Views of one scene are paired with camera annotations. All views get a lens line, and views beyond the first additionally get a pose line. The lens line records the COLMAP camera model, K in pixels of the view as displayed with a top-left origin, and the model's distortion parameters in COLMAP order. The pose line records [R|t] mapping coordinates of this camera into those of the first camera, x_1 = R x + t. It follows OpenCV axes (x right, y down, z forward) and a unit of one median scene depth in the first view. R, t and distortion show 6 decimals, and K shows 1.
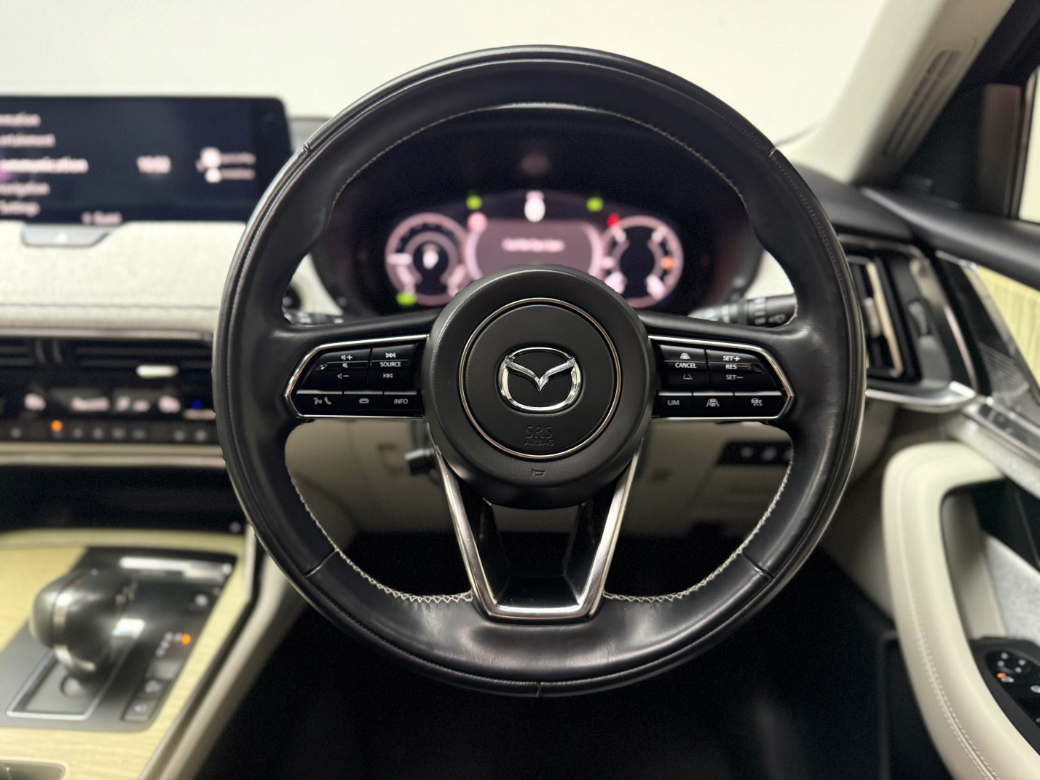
lens RADIAL K [[773.6, 0, 521.3], [0, 773.6, 371.9], [0, 0, 1]] dist [0.092610, -0.171823]
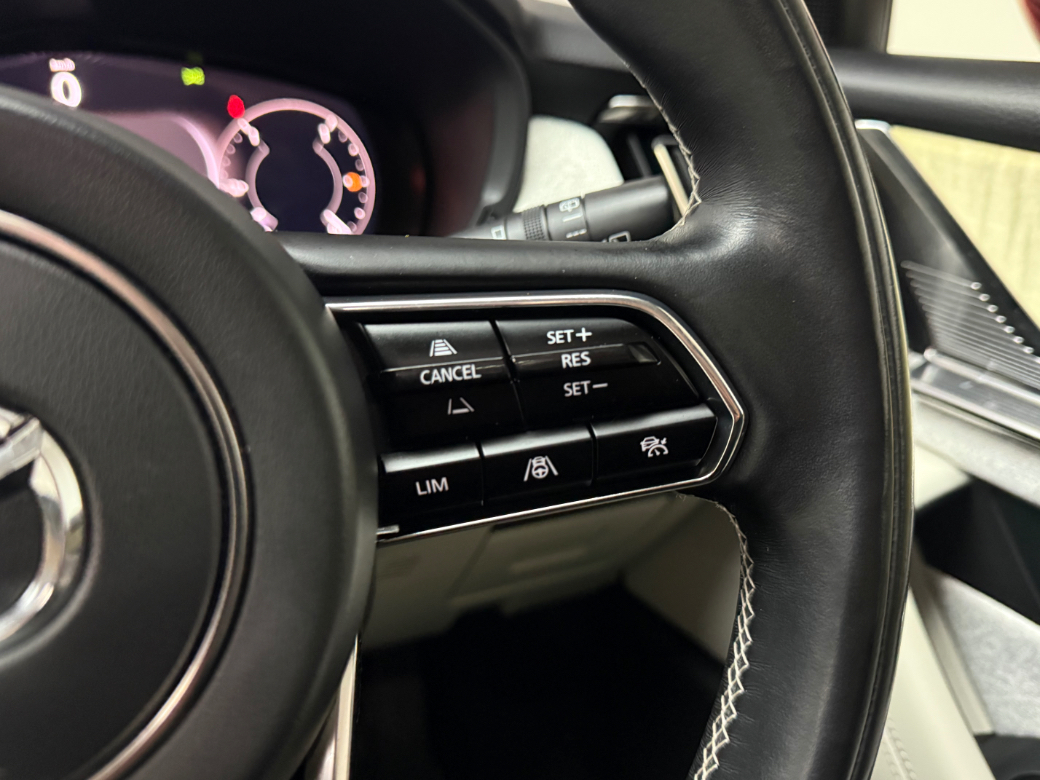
lens RADIAL K [[804.2, 0, 520.0], [0, 804.2, 390.0], [0, 0, 1]] dist [0.008341, 0.002981]
pose [[0.922205, -0.151538, 0.355773, 0.111354], [0.147363, 0.988314, 0.038980, -0.010322], [-0.357522, 0.016480, 0.933759, 0.648095]]
